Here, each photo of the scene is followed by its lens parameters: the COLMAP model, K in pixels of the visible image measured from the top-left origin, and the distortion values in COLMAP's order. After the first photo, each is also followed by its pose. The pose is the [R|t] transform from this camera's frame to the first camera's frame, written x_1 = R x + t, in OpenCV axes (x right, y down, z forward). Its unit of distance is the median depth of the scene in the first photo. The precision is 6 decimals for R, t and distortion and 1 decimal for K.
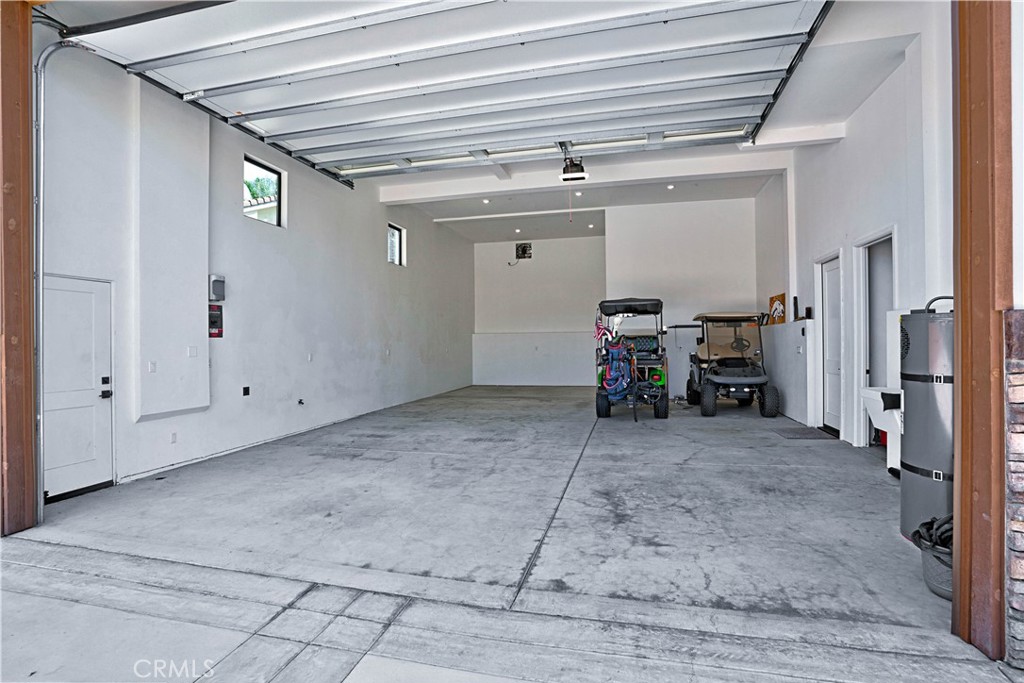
lens RADIAL K [[525.9, 0, 531.1], [0, 525.9, 337.8], [0, 0, 1]] dist [-0.083489, 0.044600]
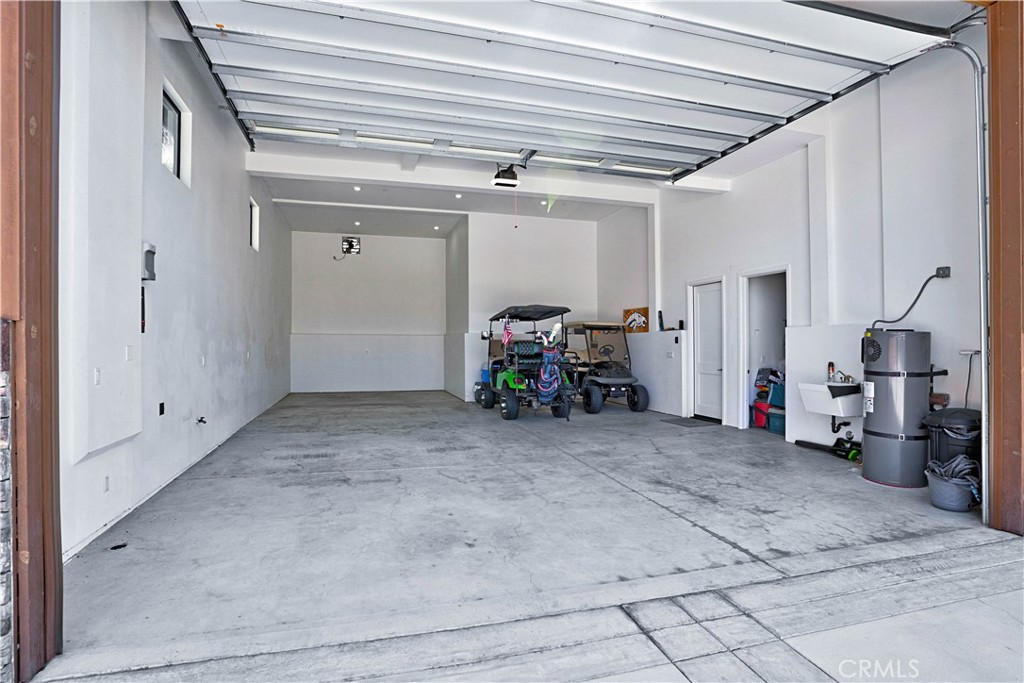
lens RADIAL K [[525.9, 0, 531.1], [0, 525.9, 337.8], [0, 0, 1]] dist [-0.083489, 0.044600]
pose [[0.856212, 0.021486, 0.516177, -0.728681], [-0.018007, 0.999769, -0.011746, 0.006487], [-0.516310, 0.000763, 0.856401, 0.197629]]
